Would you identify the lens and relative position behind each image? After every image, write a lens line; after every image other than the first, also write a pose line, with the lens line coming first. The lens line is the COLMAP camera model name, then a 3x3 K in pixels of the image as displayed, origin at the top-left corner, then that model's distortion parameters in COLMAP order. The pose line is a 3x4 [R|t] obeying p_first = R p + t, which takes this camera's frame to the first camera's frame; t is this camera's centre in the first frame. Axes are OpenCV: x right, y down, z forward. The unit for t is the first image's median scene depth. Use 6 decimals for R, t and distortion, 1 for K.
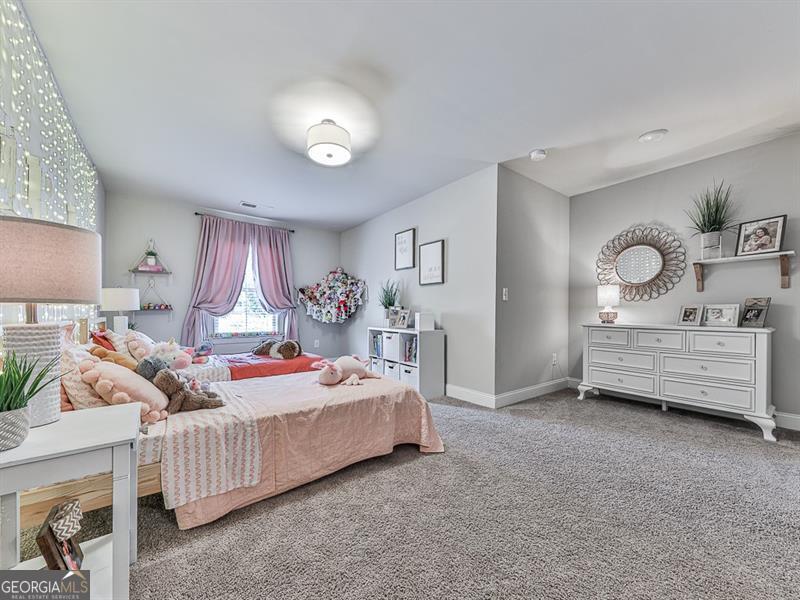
lens RADIAL K [[296.4, 0, 399.8], [0, 296.4, 316.3], [0, 0, 1]] dist [0.000927, 0.000002]
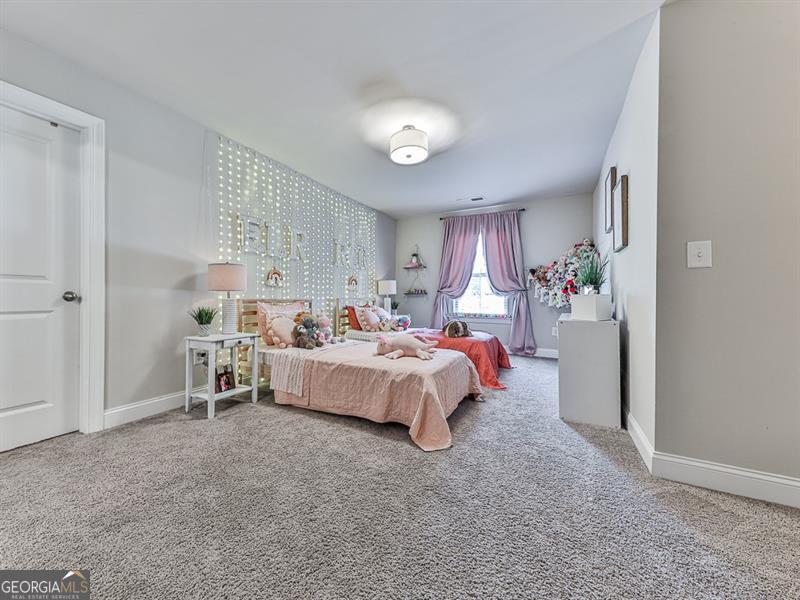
lens RADIAL K [[316.4, 0, 400.0], [0, 316.4, 300.0], [0, 0, 1]] dist [0.000526, -0.000026]
pose [[0.414044, 0.008211, -0.910220, 0.526777], [-0.009906, 0.999941, 0.004514, 0.002135], [0.910203, 0.007147, 0.414101, 0.292816]]
